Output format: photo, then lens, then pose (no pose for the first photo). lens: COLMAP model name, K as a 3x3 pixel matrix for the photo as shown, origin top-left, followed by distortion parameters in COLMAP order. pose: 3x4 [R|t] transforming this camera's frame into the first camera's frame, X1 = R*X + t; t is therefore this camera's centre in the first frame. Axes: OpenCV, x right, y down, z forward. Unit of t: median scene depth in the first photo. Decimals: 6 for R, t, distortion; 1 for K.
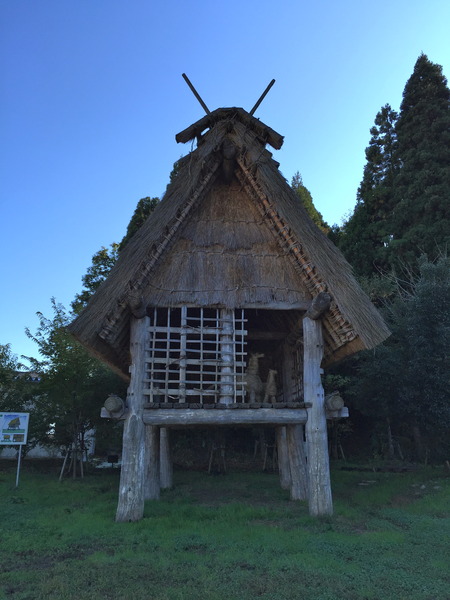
lens RADIAL K [[510.5, 0, 224.8], [0, 510.5, 300.0], [0, 0, 1]] dist [0.071738, -0.084112]
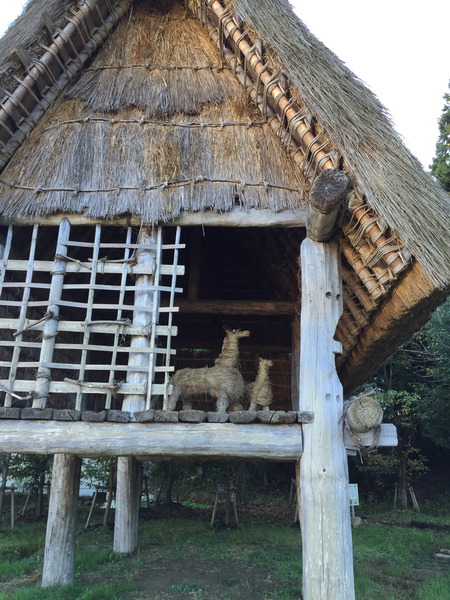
lens RADIAL K [[510.5, 0, 224.8], [0, 510.5, 298.8], [0, 0, 1]] dist [0.071738, -0.084112]
pose [[0.990969, -0.012327, -0.133522, 0.149960], [0.004860, 0.998413, -0.056108, 0.120955], [0.134001, 0.054953, 0.989456, 0.514654]]
